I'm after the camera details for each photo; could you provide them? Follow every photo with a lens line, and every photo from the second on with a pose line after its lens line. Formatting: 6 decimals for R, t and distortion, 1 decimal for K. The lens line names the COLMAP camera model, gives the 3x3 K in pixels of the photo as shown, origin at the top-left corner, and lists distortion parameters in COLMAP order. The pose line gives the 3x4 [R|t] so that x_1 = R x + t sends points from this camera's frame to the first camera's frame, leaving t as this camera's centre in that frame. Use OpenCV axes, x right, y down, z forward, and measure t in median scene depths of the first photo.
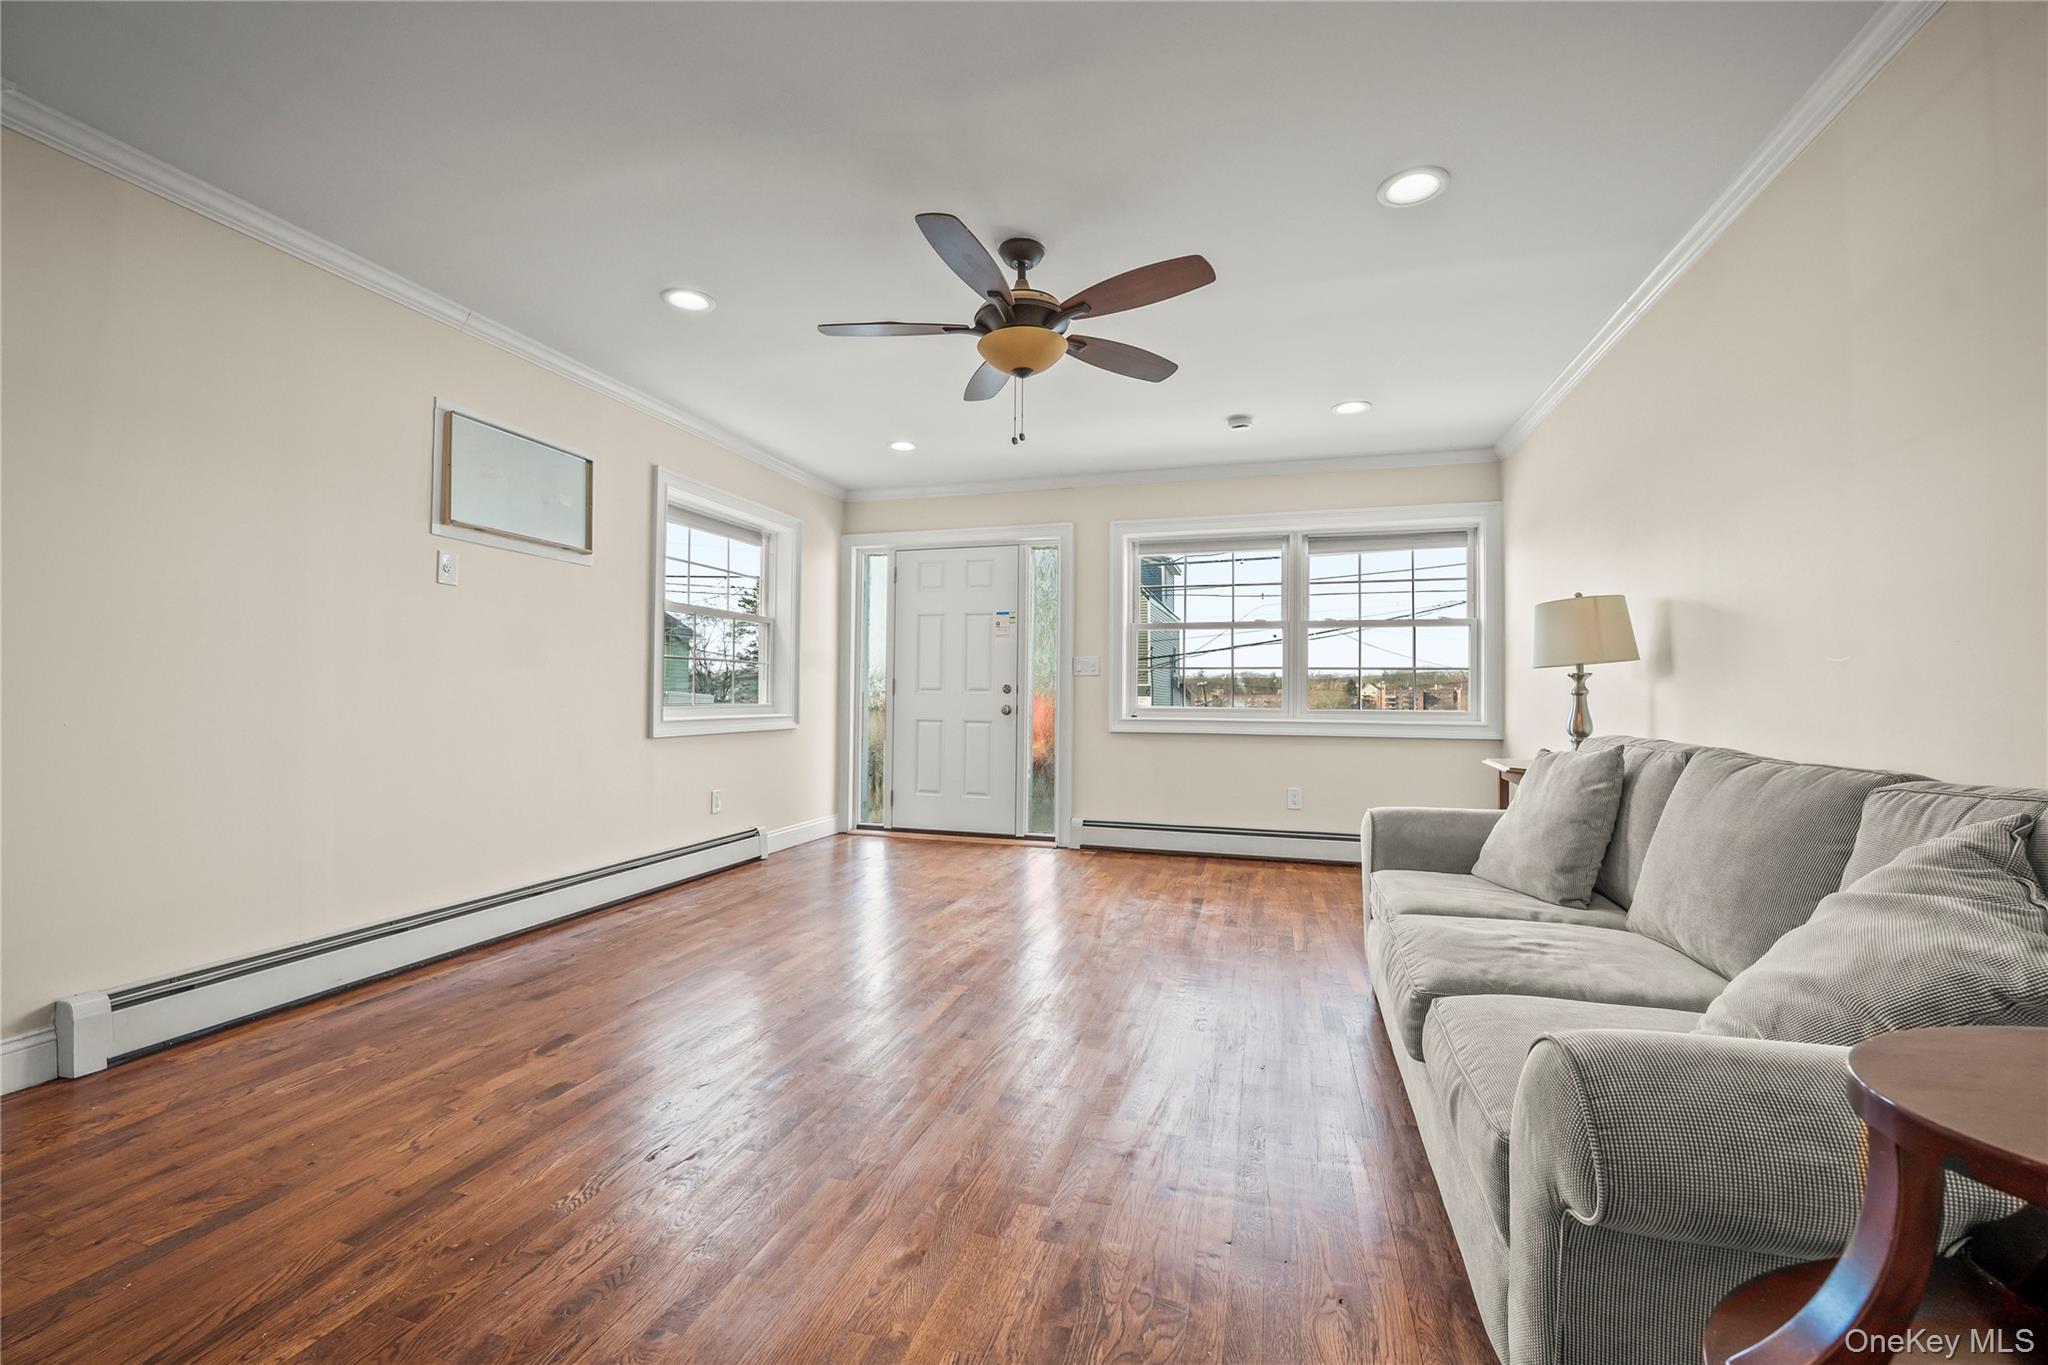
lens RADIAL K [[843.3, 0, 1019.8], [0, 843.3, 684.8], [0, 0, 1]] dist [-0.021568, 0.000283]
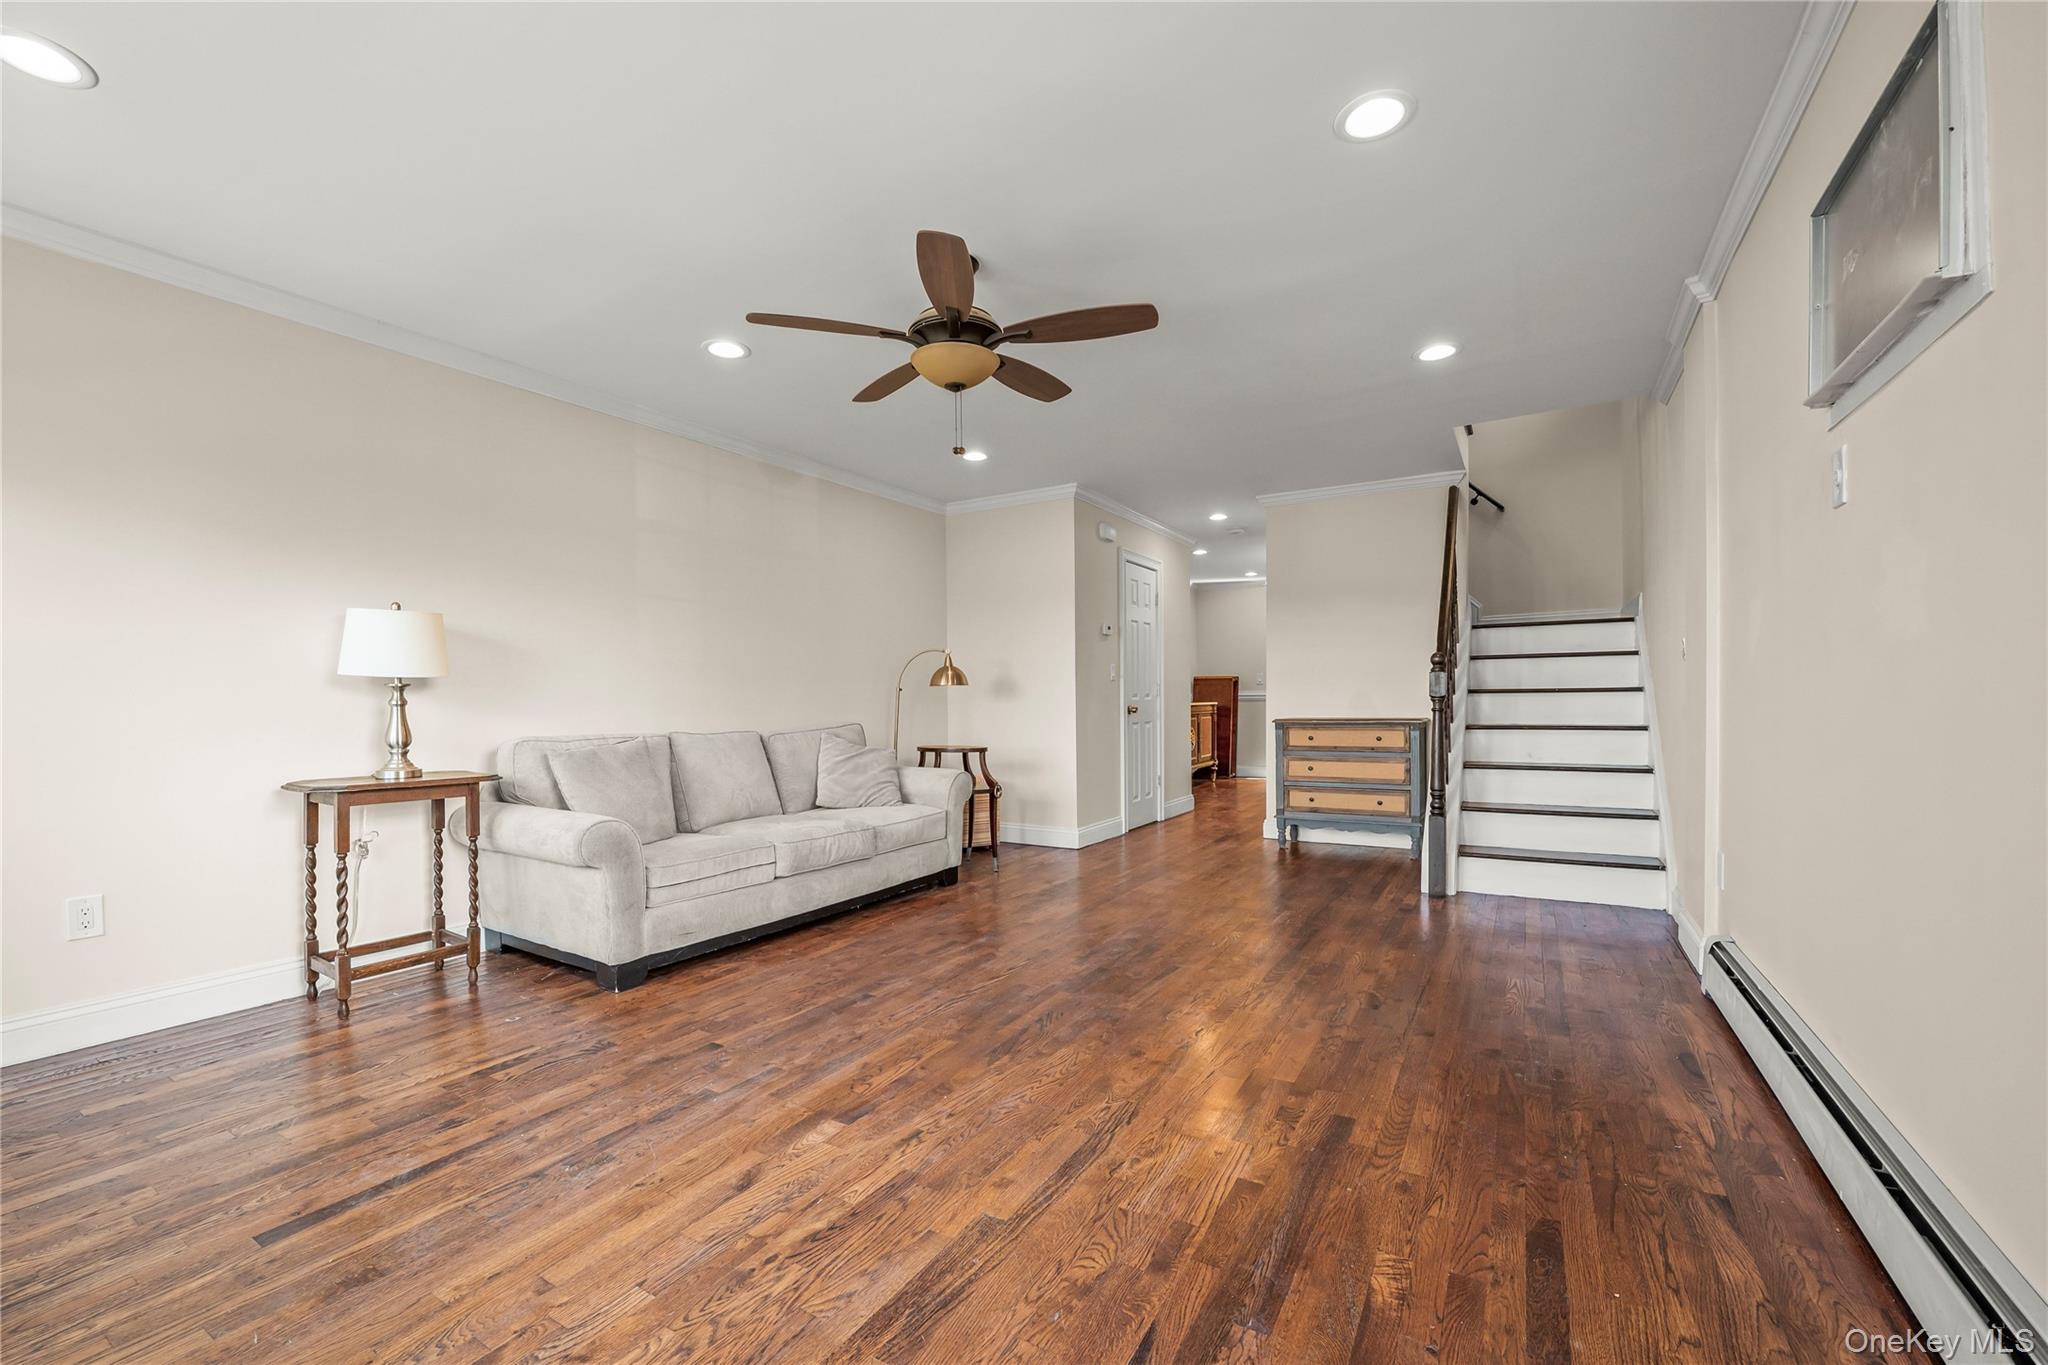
lens RADIAL K [[843.3, 0, 1019.8], [0, 843.3, 684.8], [0, 0, 1]] dist [-0.021568, 0.000283]
pose [[-0.968210, 0.012169, 0.249842, -0.342303], [0.004415, 0.999492, -0.031575, 0.024688], [-0.250099, -0.029468, -0.967772, 2.042535]]
